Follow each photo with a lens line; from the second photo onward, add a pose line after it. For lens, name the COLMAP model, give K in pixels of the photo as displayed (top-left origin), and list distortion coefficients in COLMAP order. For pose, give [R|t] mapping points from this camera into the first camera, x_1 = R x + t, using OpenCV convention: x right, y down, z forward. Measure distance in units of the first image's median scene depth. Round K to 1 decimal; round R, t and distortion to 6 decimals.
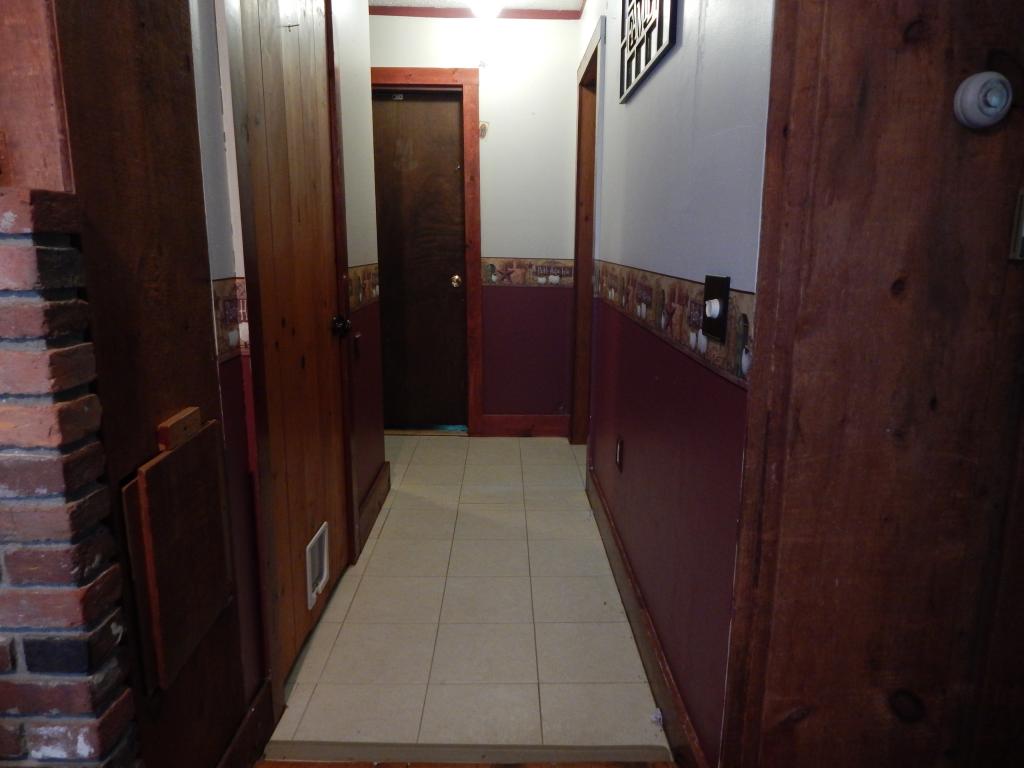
lens RADIAL K [[674.7, 0, 510.2], [0, 674.7, 381.6], [0, 0, 1]] dist [0.004616, -0.009046]
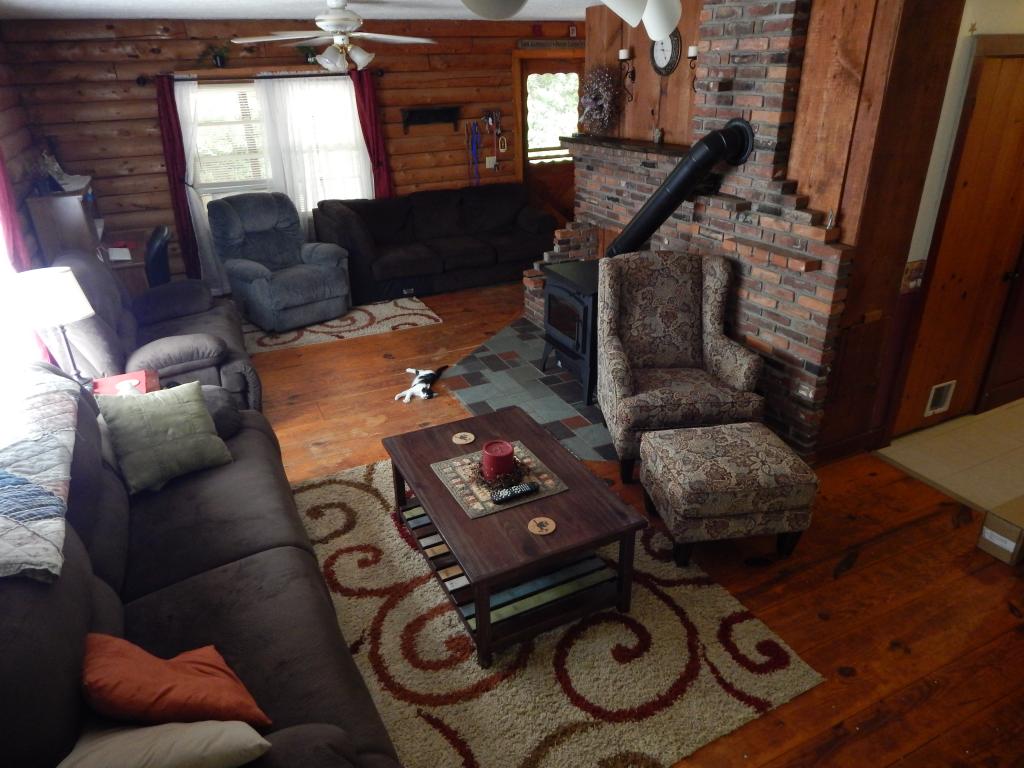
lens RADIAL K [[674.7, 0, 510.2], [0, 674.7, 381.6], [0, 0, 1]] dist [0.004616, -0.009046]
pose [[0.430514, 0.363455, -0.826170, 1.690225], [-0.154331, 0.931502, 0.329373, -0.488010], [0.889291, -0.014296, 0.457117, -2.156907]]
